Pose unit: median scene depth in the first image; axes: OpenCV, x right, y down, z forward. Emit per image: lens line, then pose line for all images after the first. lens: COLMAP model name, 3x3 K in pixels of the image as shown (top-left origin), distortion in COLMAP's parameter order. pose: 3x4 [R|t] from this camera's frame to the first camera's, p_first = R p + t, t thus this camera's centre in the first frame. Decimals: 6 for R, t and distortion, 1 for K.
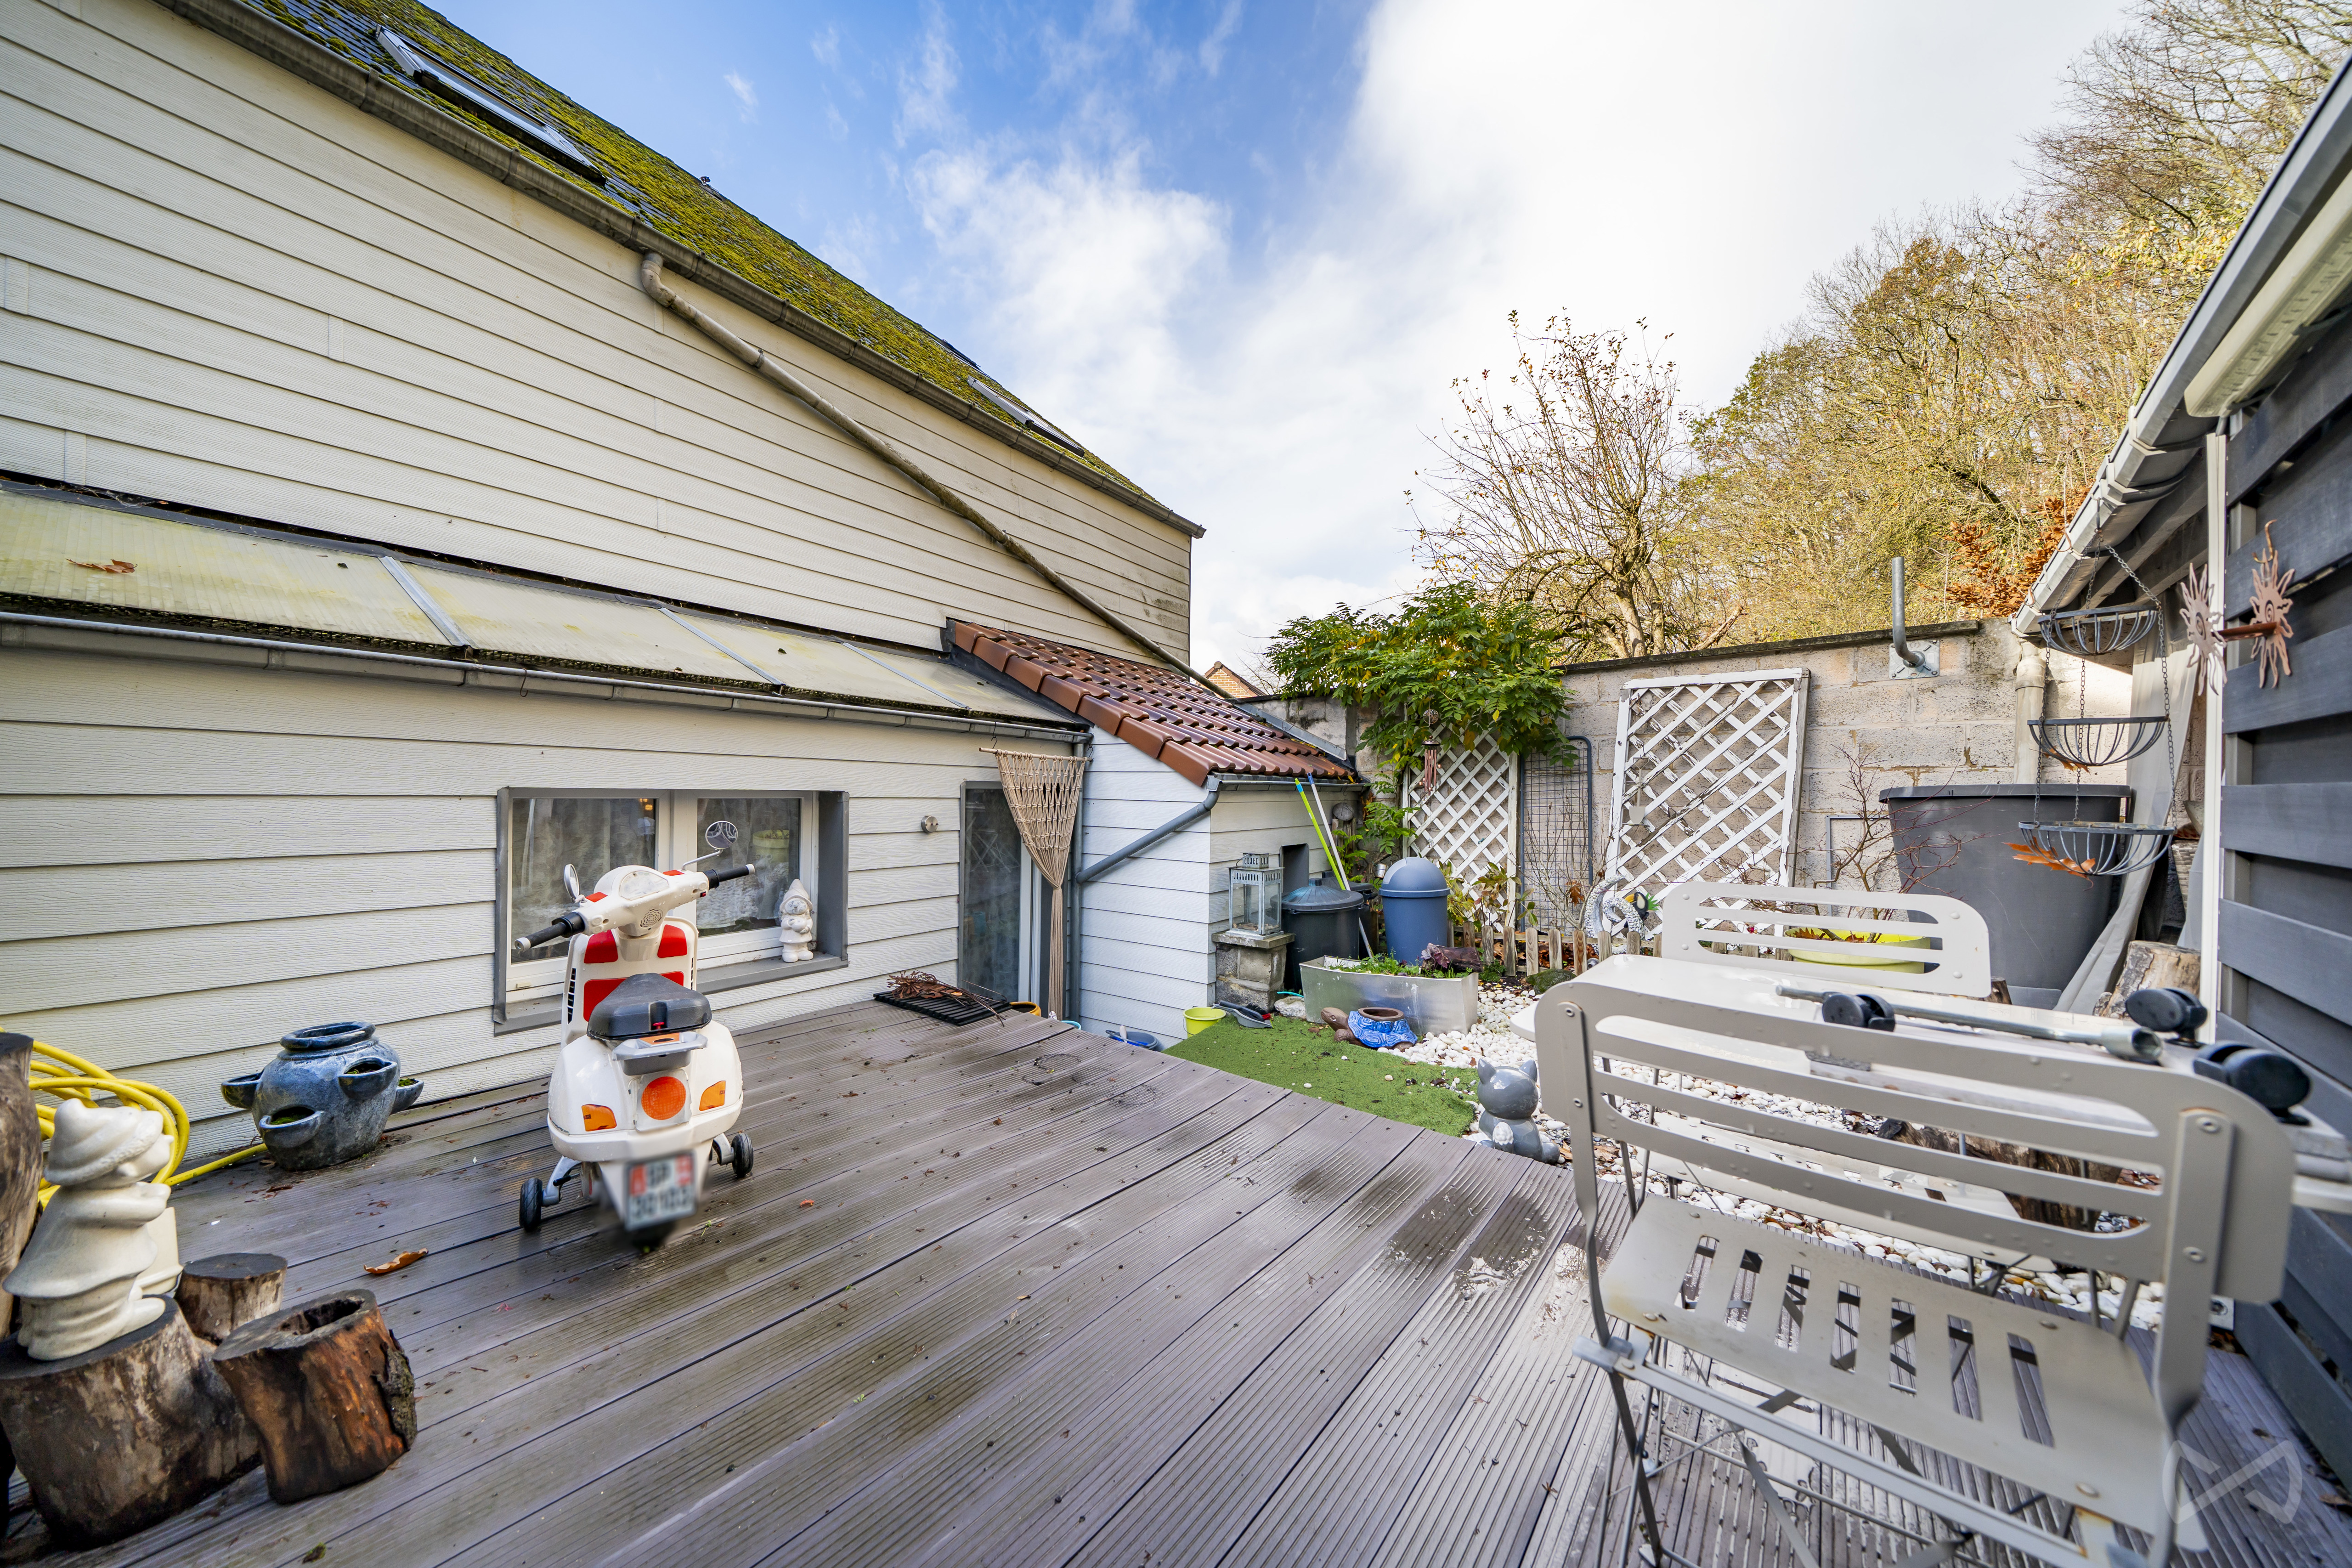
lens RADIAL K [[804.9, 0, 1176.0], [0, 804.9, 784.0], [0, 0, 1]] dist [-0.002328, -0.000023]
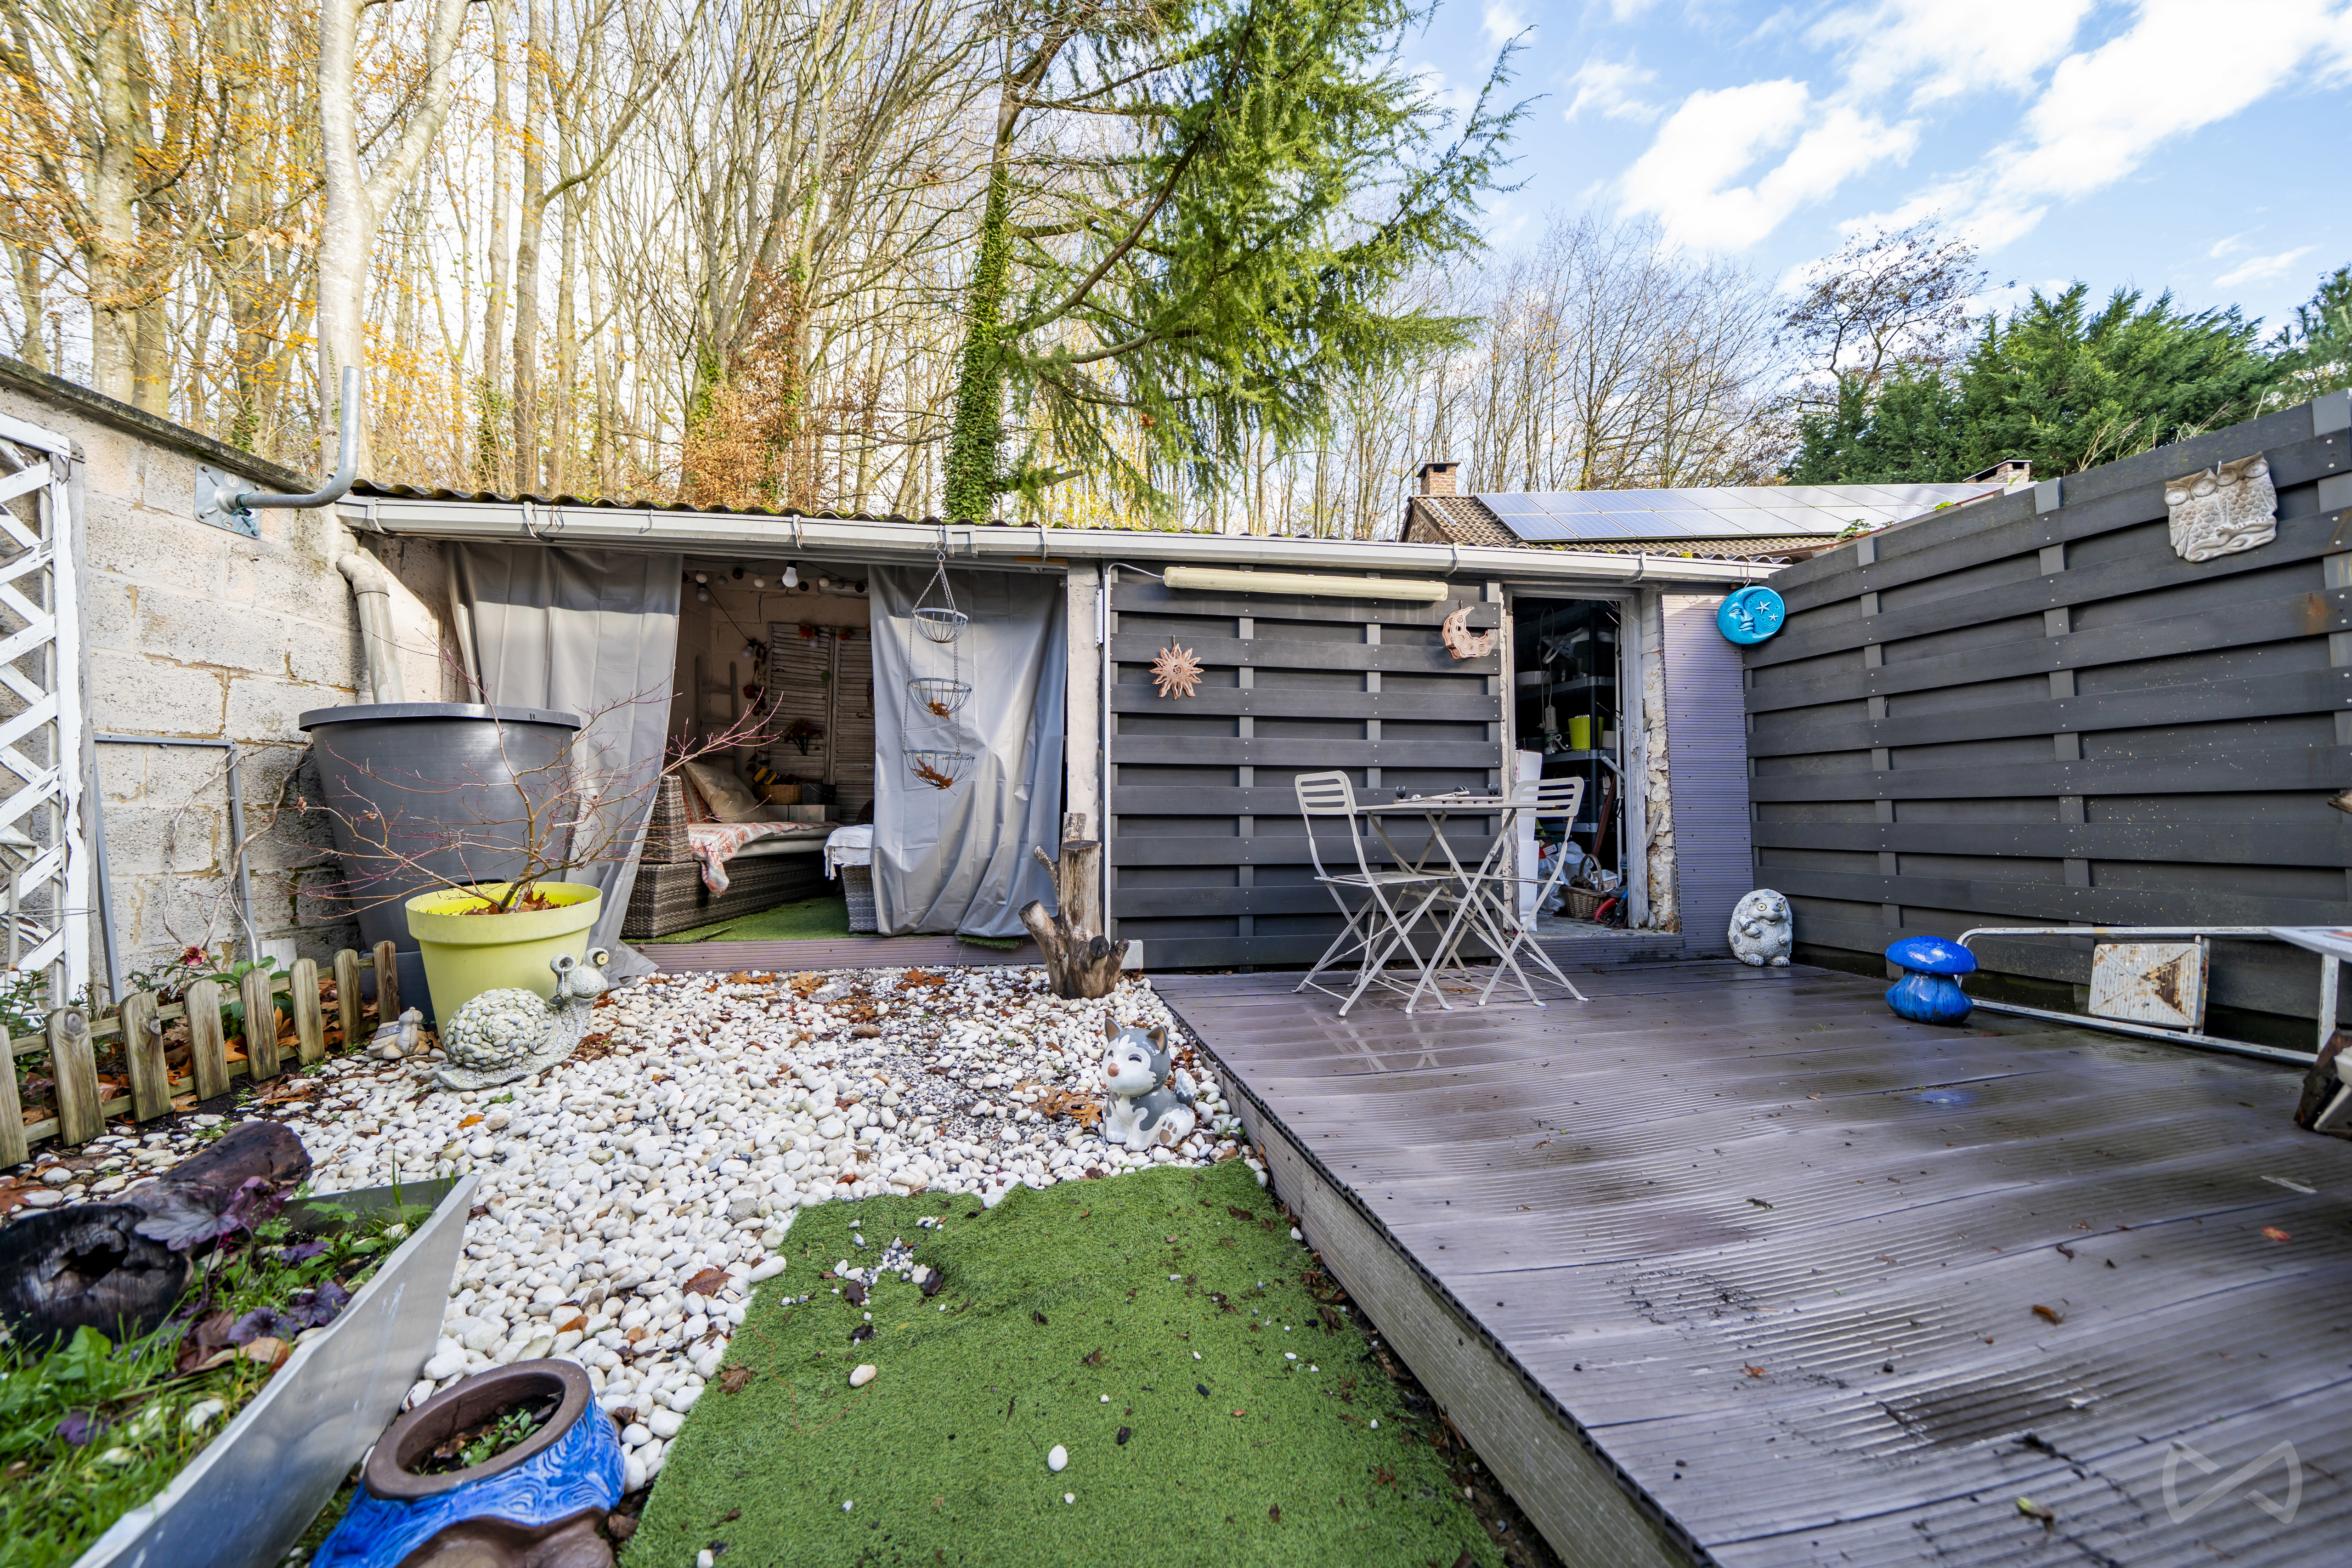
lens RADIAL K [[804.9, 0, 1176.0], [0, 804.9, 784.0], [0, 0, 1]] dist [-0.002328, -0.000023]
pose [[-0.794912, 0.013068, 0.606584, -0.080903], [-0.008979, 0.999405, -0.033298, 0.102334], [-0.606658, -0.031915, -0.794322, 1.252527]]
